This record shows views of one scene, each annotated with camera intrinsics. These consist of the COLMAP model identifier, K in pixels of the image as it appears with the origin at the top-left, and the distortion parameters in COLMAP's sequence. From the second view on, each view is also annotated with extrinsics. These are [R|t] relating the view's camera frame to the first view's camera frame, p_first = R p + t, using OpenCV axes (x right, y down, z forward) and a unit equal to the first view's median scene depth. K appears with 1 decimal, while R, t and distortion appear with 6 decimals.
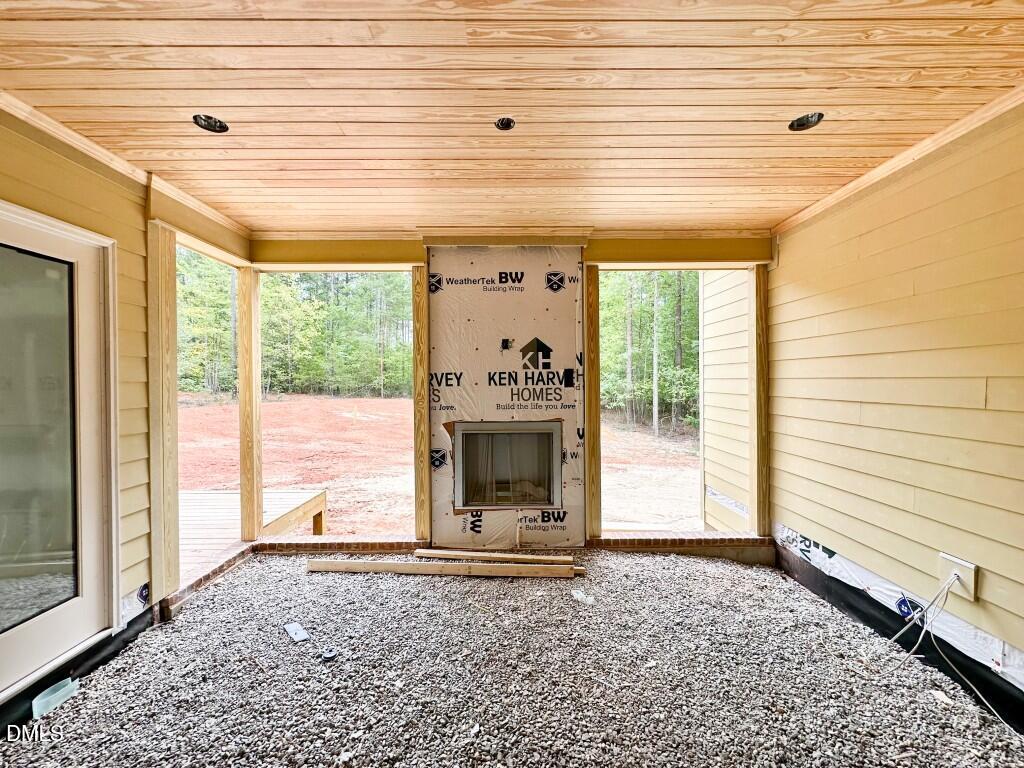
lens RADIAL K [[408.0, 0, 511.1], [0, 408.0, 382.8], [0, 0, 1]] dist [-0.003604, 0.000177]
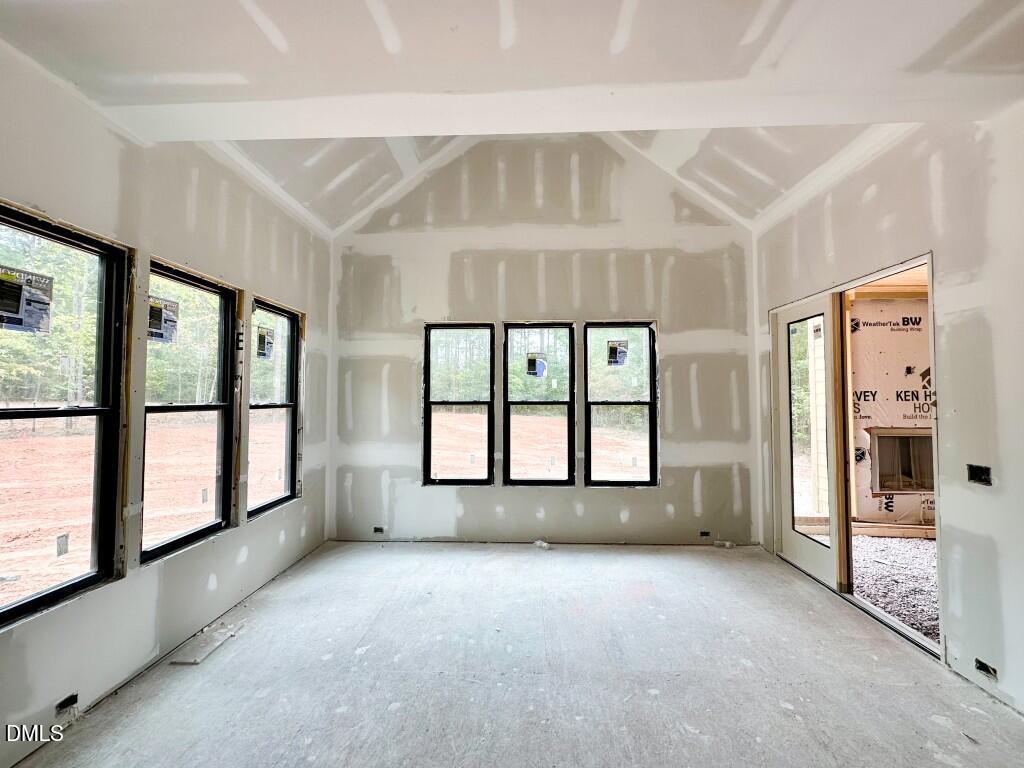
lens RADIAL K [[408.0, 0, 512.8], [0, 408.0, 383.6], [0, 0, 1]] dist [-0.003604, 0.000177]
pose [[0.998848, 0.005976, -0.047614, -1.258695], [-0.007787, 0.999250, -0.037941, 0.010357], [0.047351, 0.038268, 0.998145, -0.404055]]
